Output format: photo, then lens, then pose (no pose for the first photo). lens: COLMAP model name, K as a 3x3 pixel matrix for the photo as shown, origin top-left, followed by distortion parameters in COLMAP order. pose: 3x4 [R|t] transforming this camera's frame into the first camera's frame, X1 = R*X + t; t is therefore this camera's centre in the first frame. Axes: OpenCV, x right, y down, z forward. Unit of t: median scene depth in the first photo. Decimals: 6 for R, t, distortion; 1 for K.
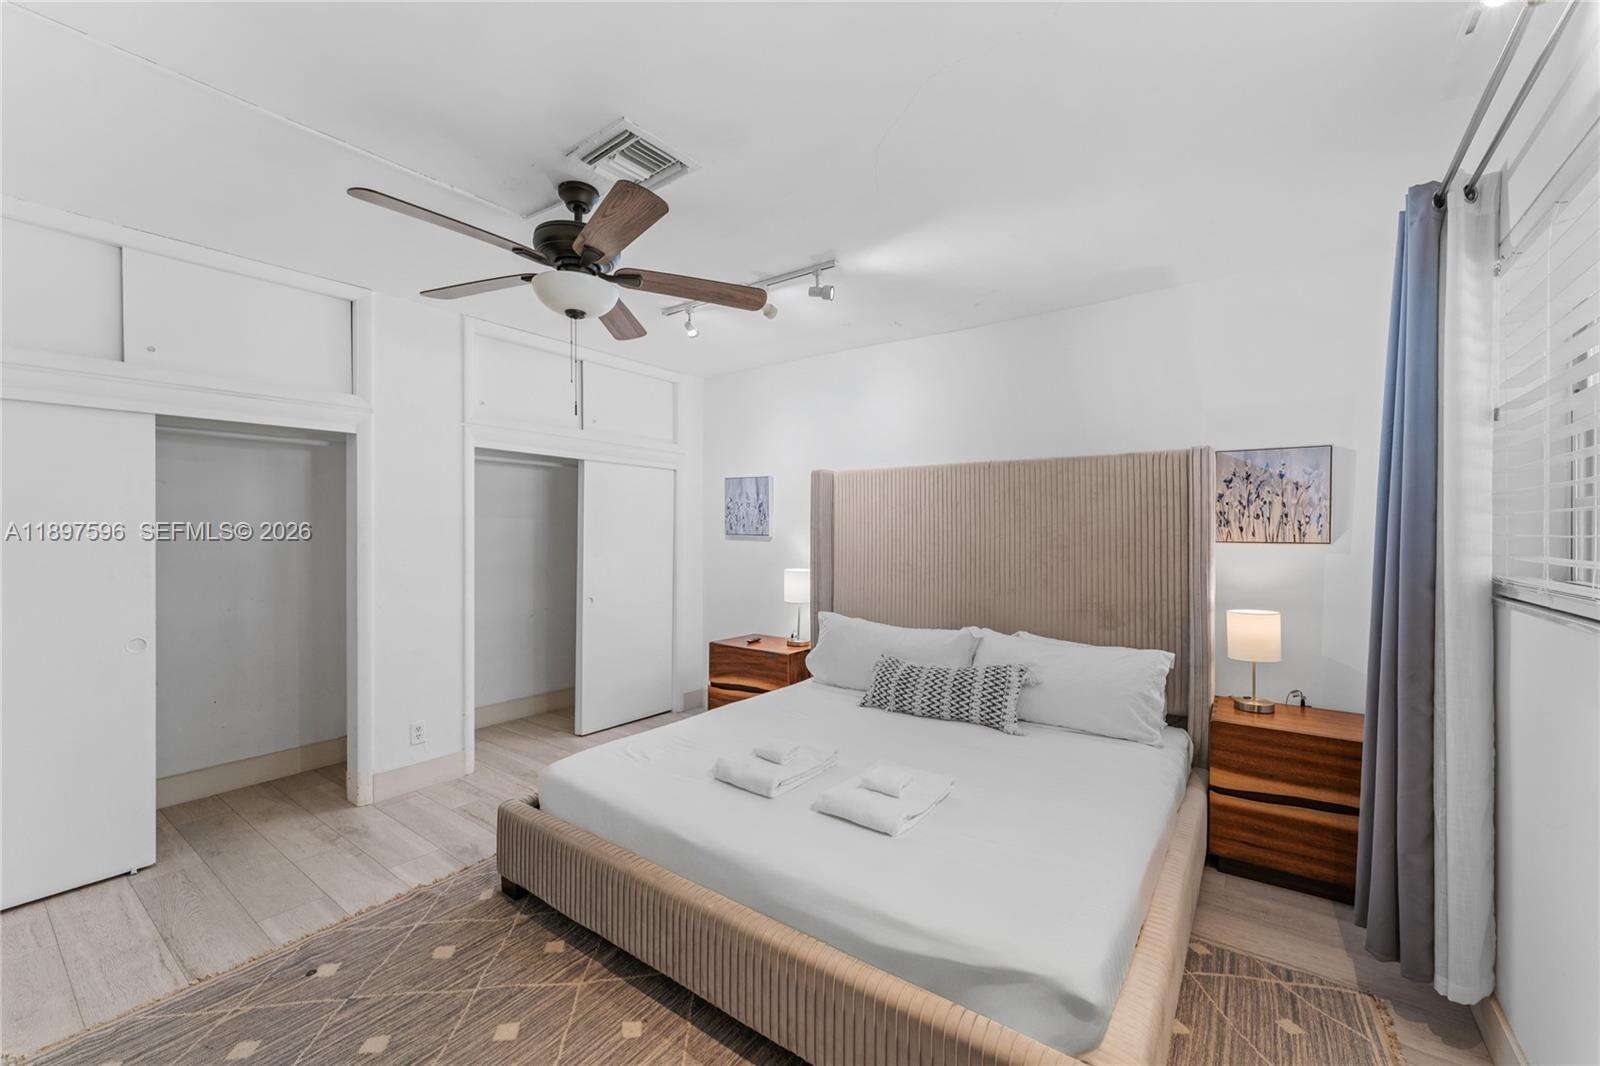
lens RADIAL K [[628.6, 0, 800.0], [0, 628.6, 533.0], [0, 0, 1]] dist [0.000863, 0.000033]
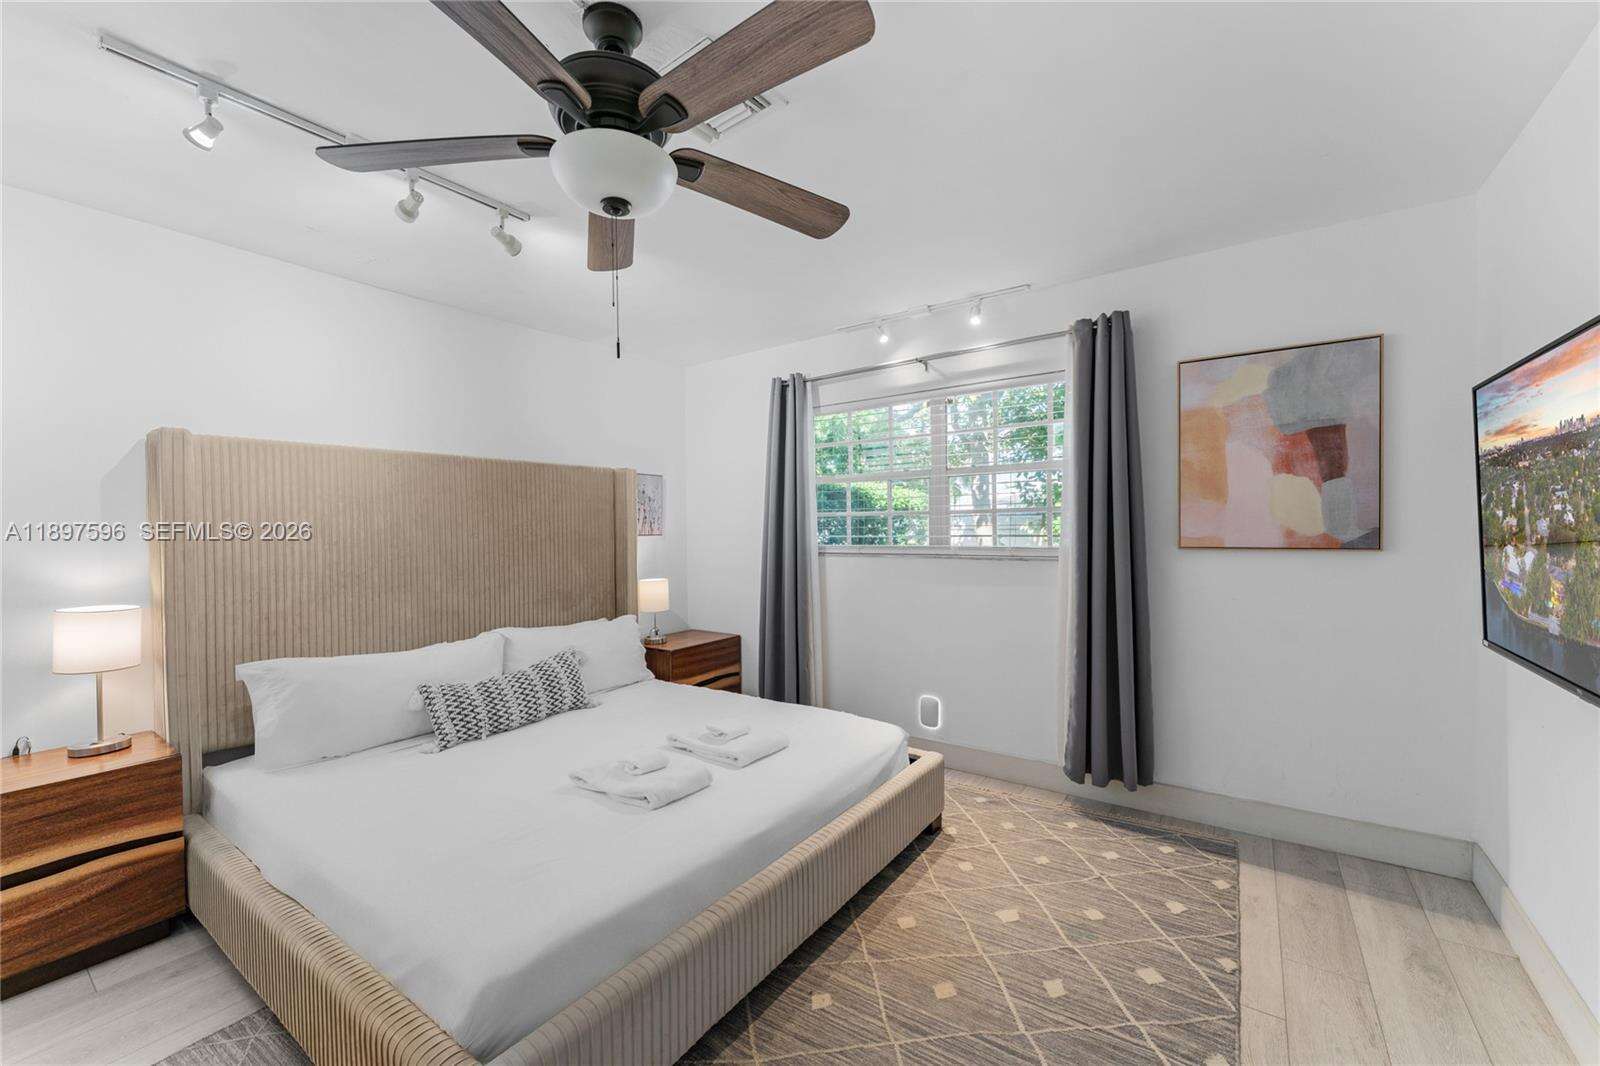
lens RADIAL K [[650.0, 0, 791.7], [0, 650.0, 526.7], [0, 0, 1]] dist [0.000441, 0.000071]
pose [[-0.008623, -0.001359, 0.999962, -0.830215], [0.013406, 0.999909, 0.001475, -0.003238], [-0.999873, 0.013418, -0.008604, 0.643490]]
